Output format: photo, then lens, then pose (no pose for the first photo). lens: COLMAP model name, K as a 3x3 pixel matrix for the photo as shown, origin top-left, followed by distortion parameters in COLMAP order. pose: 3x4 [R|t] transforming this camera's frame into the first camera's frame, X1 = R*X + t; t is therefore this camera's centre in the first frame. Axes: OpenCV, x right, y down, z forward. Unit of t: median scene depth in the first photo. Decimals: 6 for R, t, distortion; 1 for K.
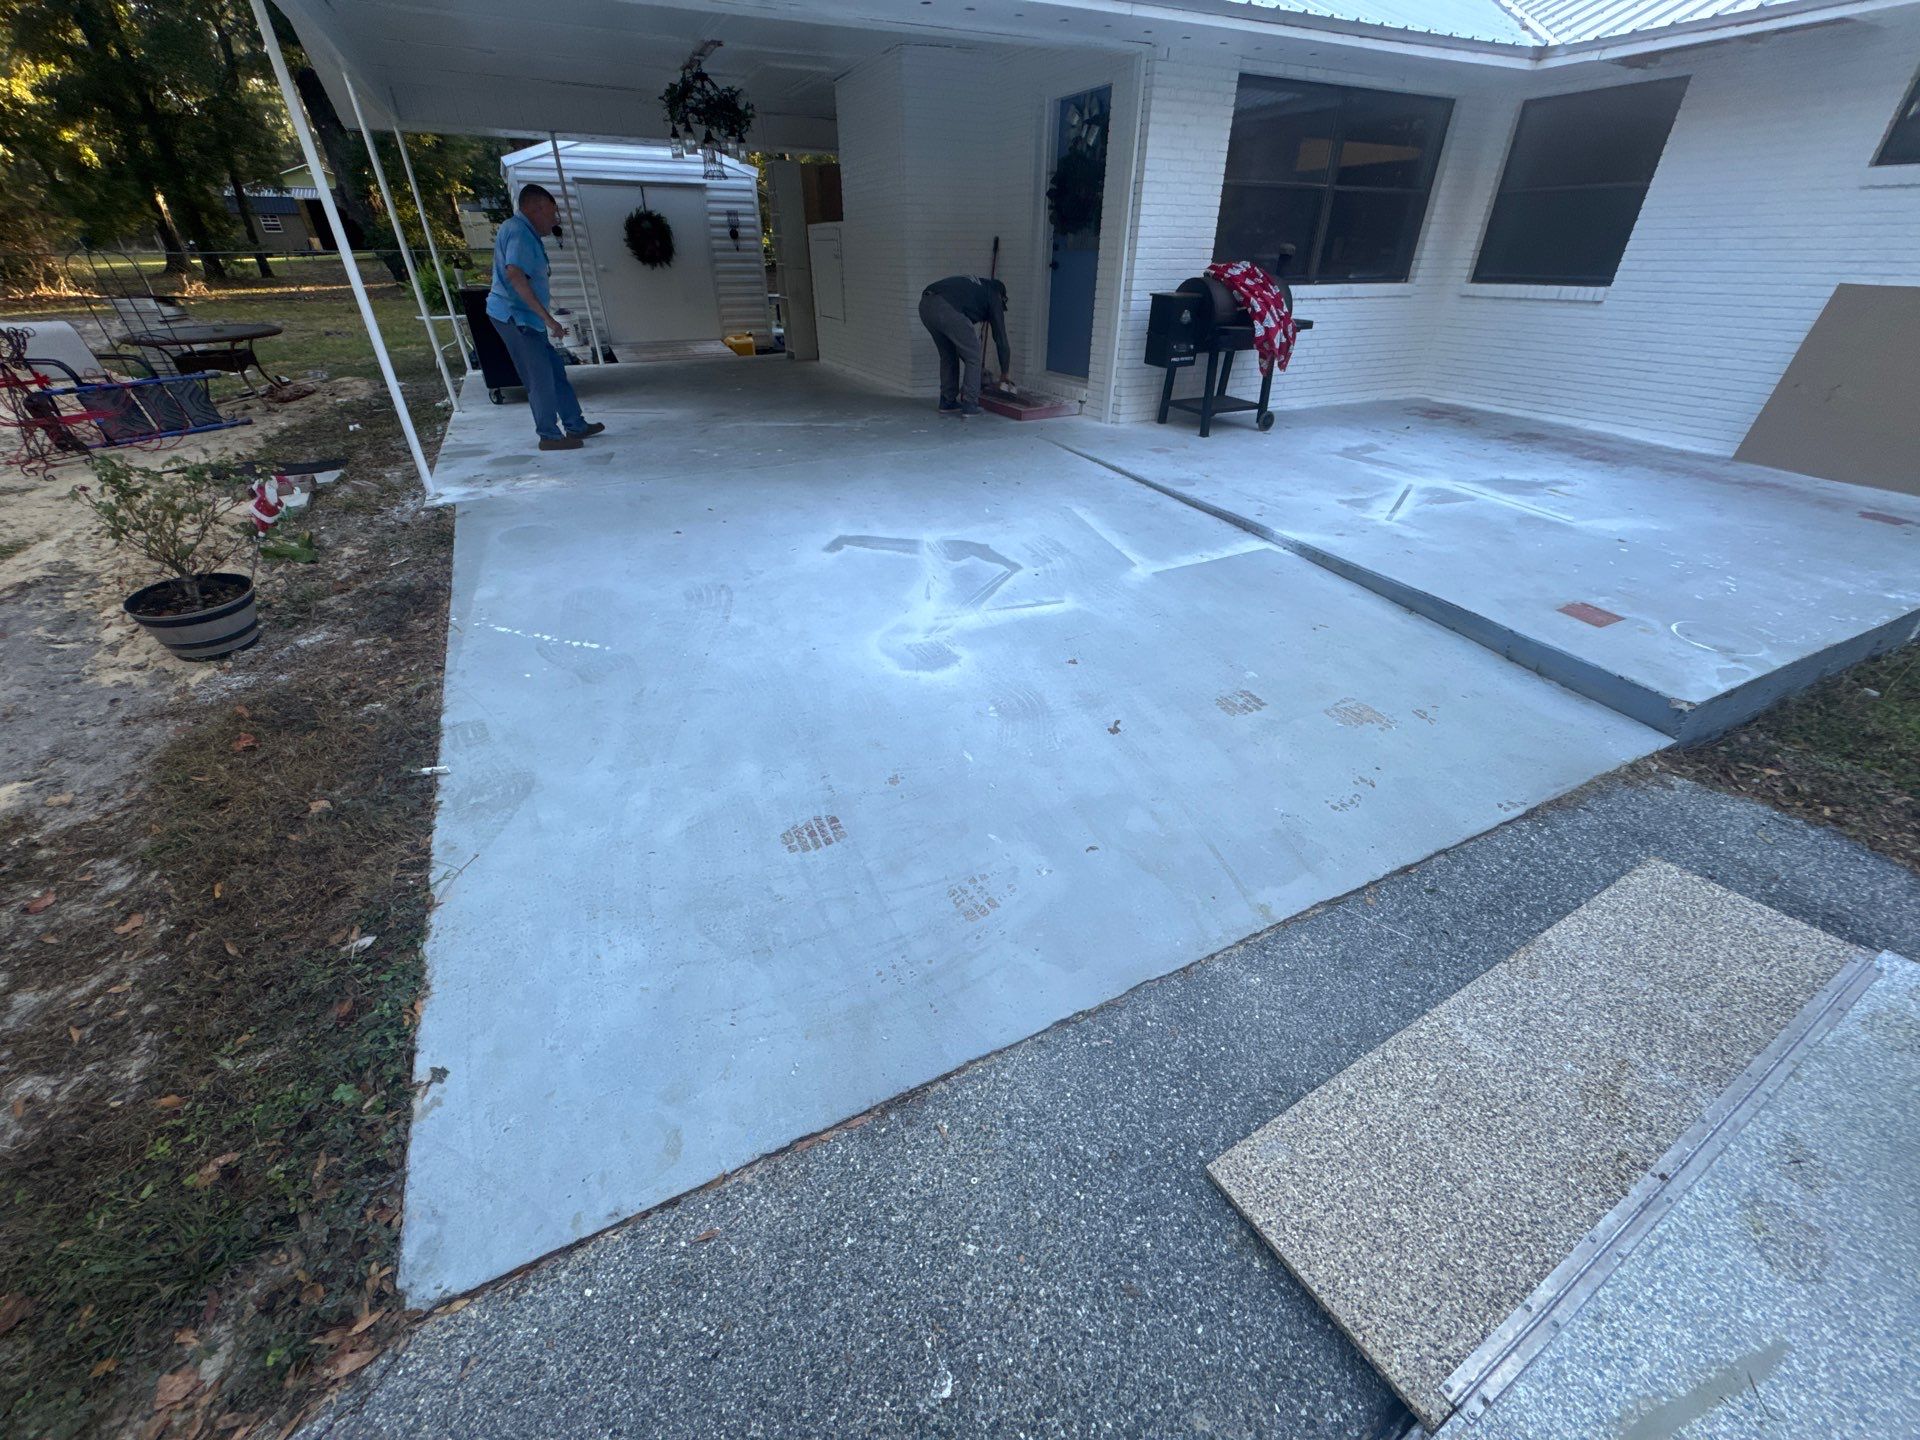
lens RADIAL K [[754.0, 0, 960.0], [0, 754.0, 720.0], [0, 0, 1]] dist [0.000210, 0.000013]
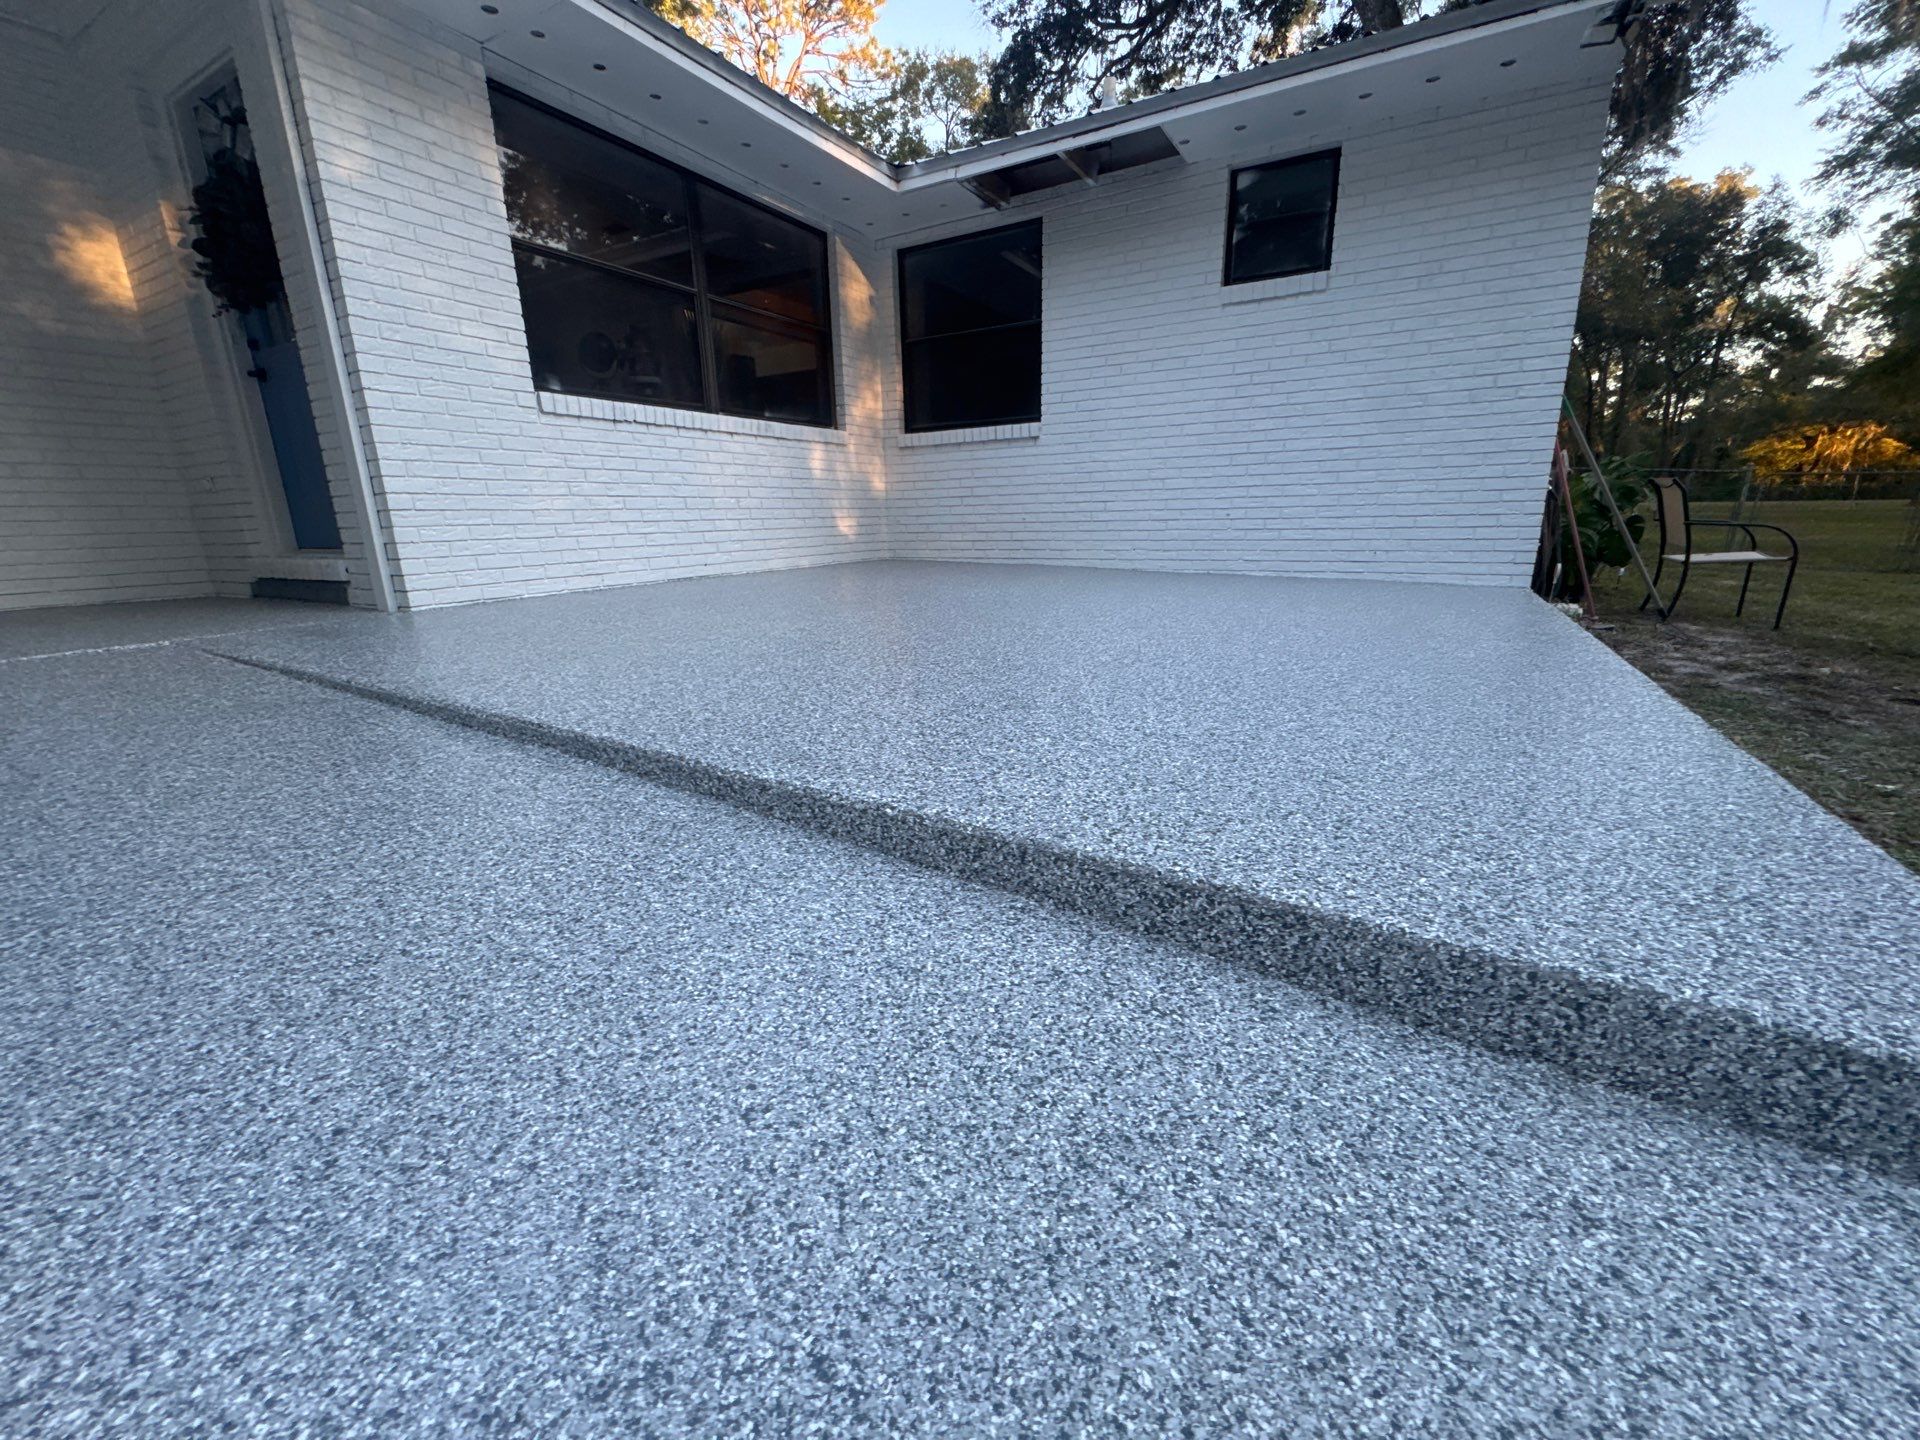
lens RADIAL K [[754.0, 0, 960.0], [0, 754.0, 720.0], [0, 0, 1]] dist [0.000210, 0.000013]
pose [[0.827149, -0.164468, 0.537377, 0.238778], [0.311234, 0.930248, -0.194352, -0.098435], [-0.467929, 0.328008, 0.820642, 0.420025]]
